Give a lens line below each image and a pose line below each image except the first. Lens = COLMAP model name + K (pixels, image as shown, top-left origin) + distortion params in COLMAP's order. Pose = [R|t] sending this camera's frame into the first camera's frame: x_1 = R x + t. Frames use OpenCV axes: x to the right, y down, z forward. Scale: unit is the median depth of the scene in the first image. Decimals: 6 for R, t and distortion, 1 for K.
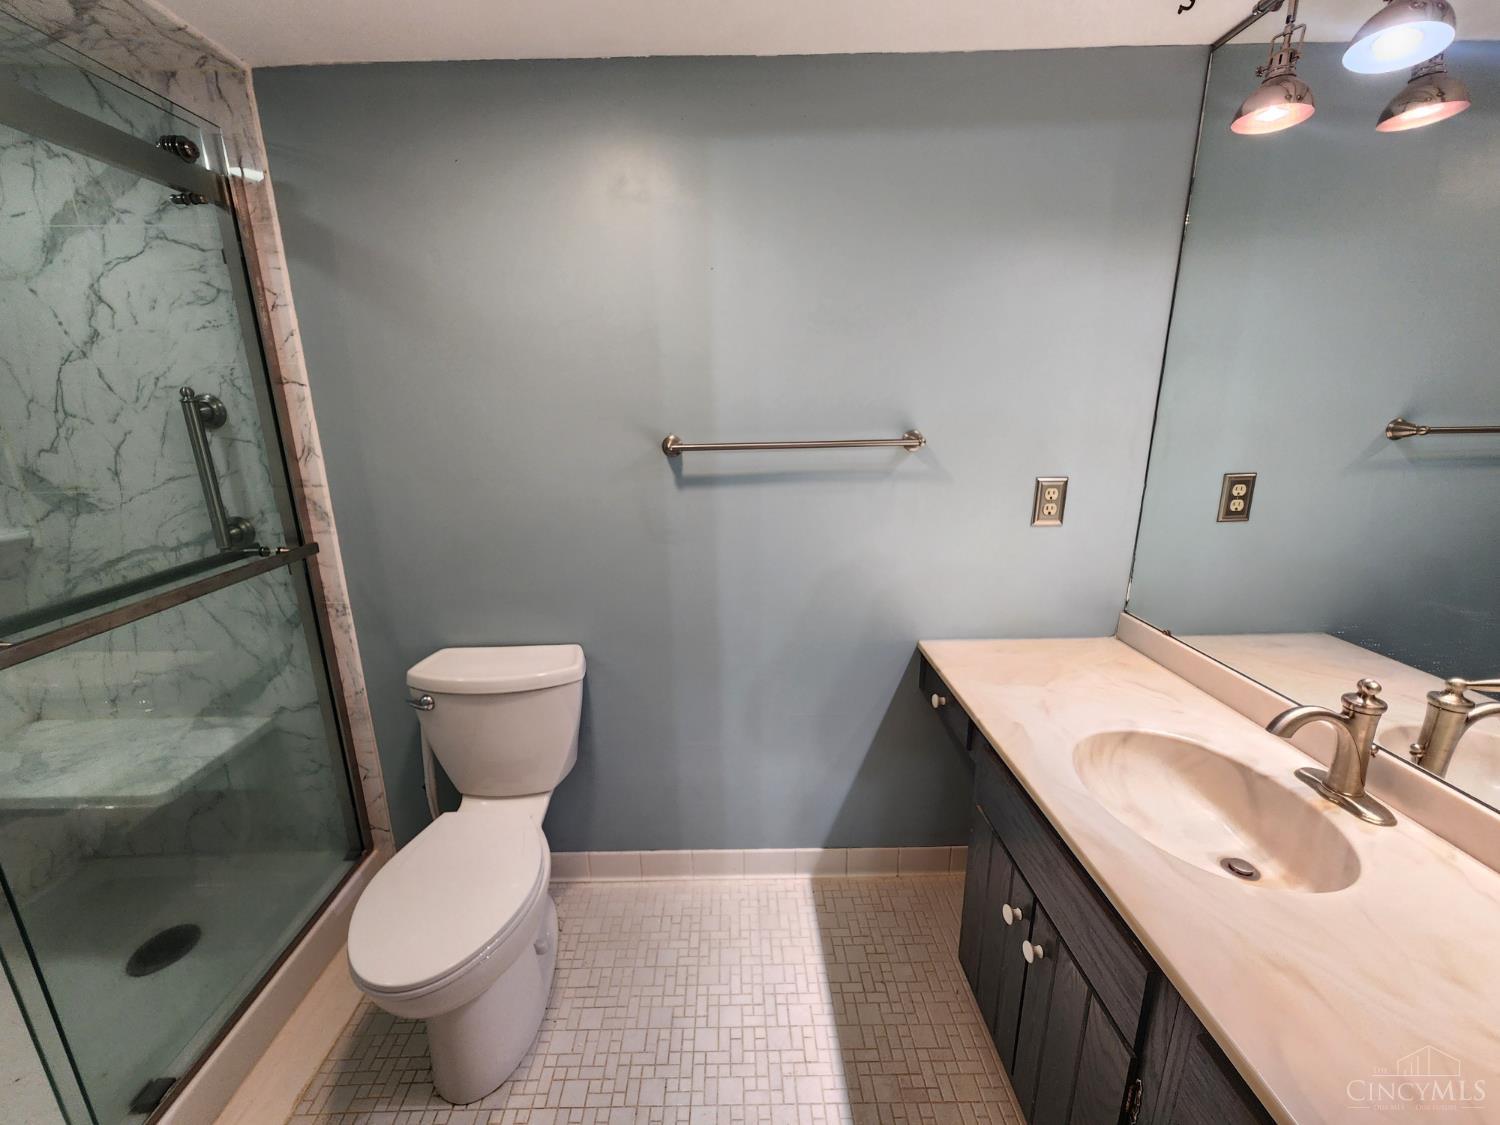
lens RADIAL K [[610.1, 0, 749.5], [0, 610.1, 564.7], [0, 0, 1]] dist [-0.002583, 0.002422]
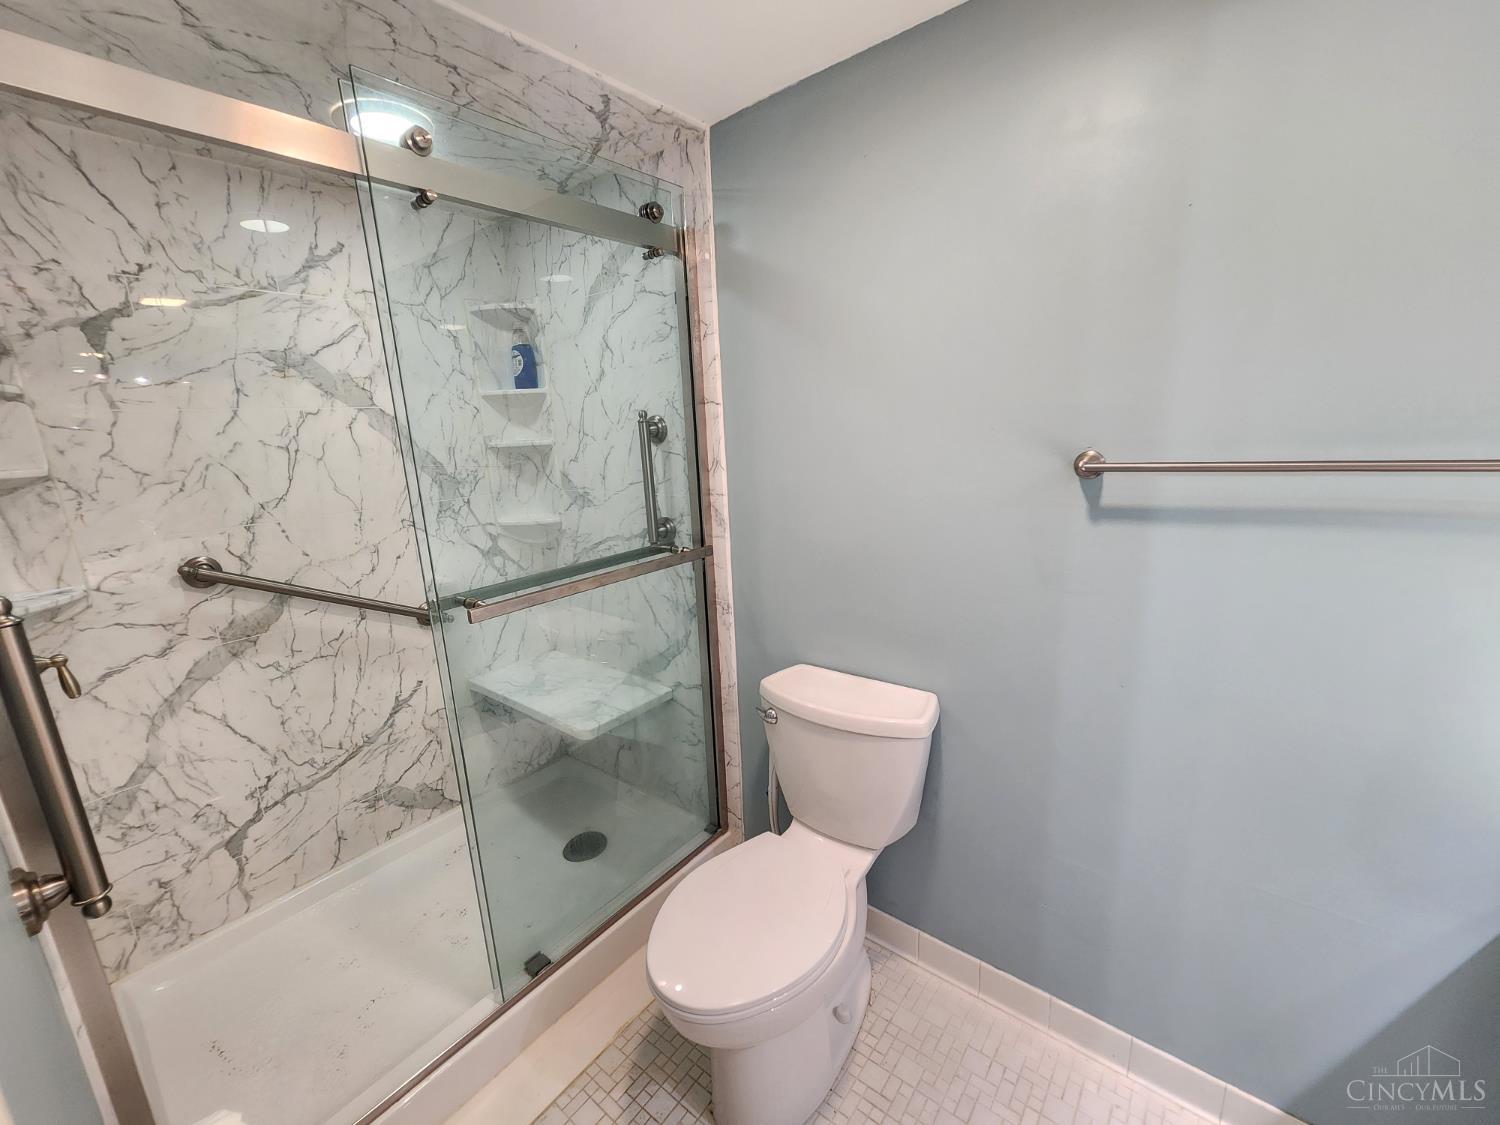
lens RADIAL K [[610.1, 0, 745.2], [0, 610.1, 563.0], [0, 0, 1]] dist [-0.002583, 0.002422]
pose [[0.754058, 0.123418, -0.645109, 0.054606], [-0.131583, 0.990661, 0.035721, -0.053366], [0.643493, 0.057949, 0.763255, 0.197157]]
